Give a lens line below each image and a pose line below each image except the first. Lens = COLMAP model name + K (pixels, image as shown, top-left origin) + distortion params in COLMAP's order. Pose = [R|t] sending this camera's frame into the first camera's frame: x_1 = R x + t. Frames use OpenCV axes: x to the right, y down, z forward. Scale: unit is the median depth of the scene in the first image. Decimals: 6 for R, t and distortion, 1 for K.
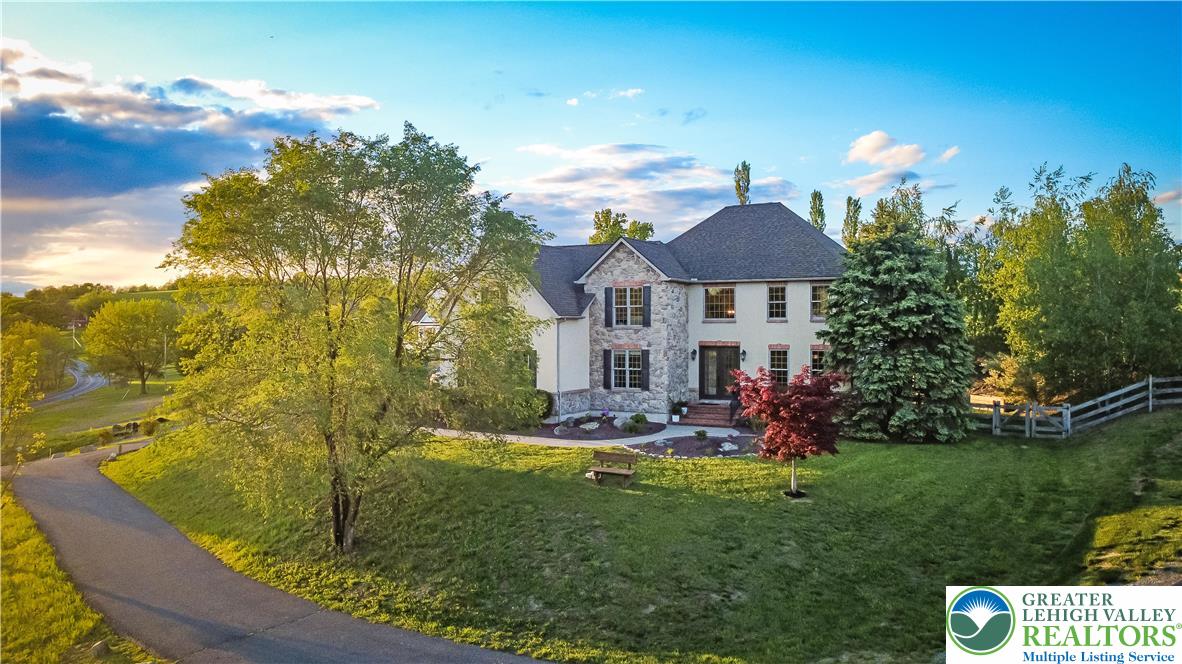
lens RADIAL K [[869.5, 0, 588.5], [0, 869.5, 326.4], [0, 0, 1]] dist [-0.008927, -0.000743]
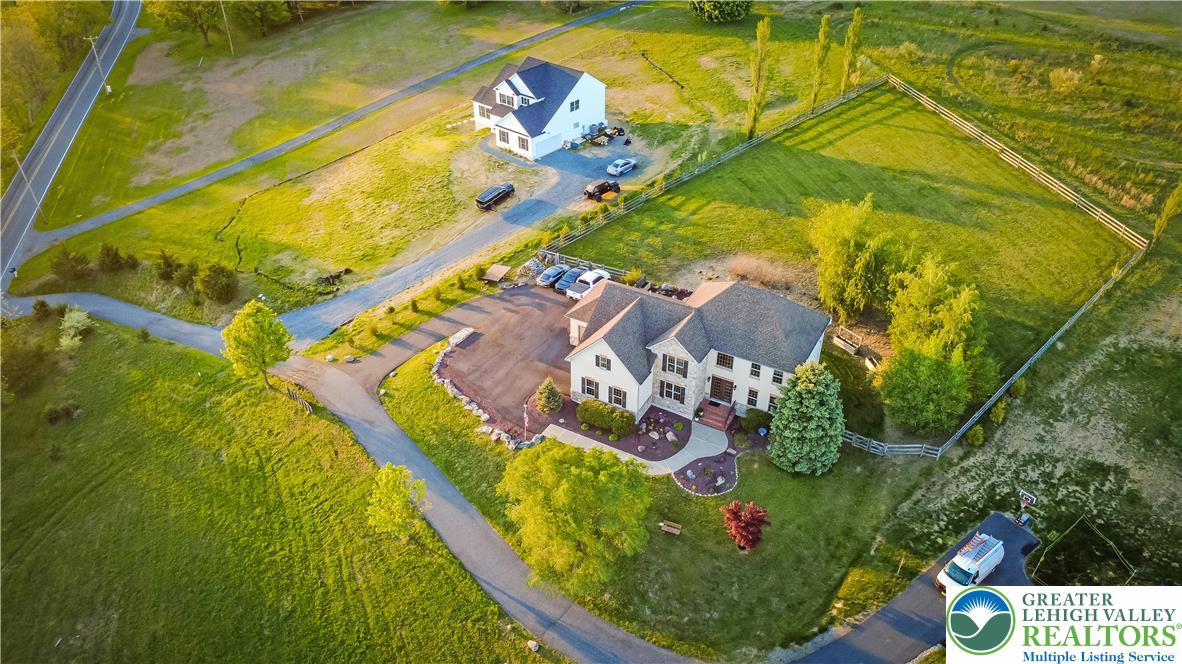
lens RADIAL K [[869.5, 0, 587.8], [0, 869.5, 334.6], [0, 0, 1]] dist [-0.008927, -0.000743]
pose [[0.999996, 0.002837, -0.000625, -0.140173], [-0.001970, 0.820280, 0.571959, -1.137106], [0.002135, -0.571956, 0.820282, -0.481862]]
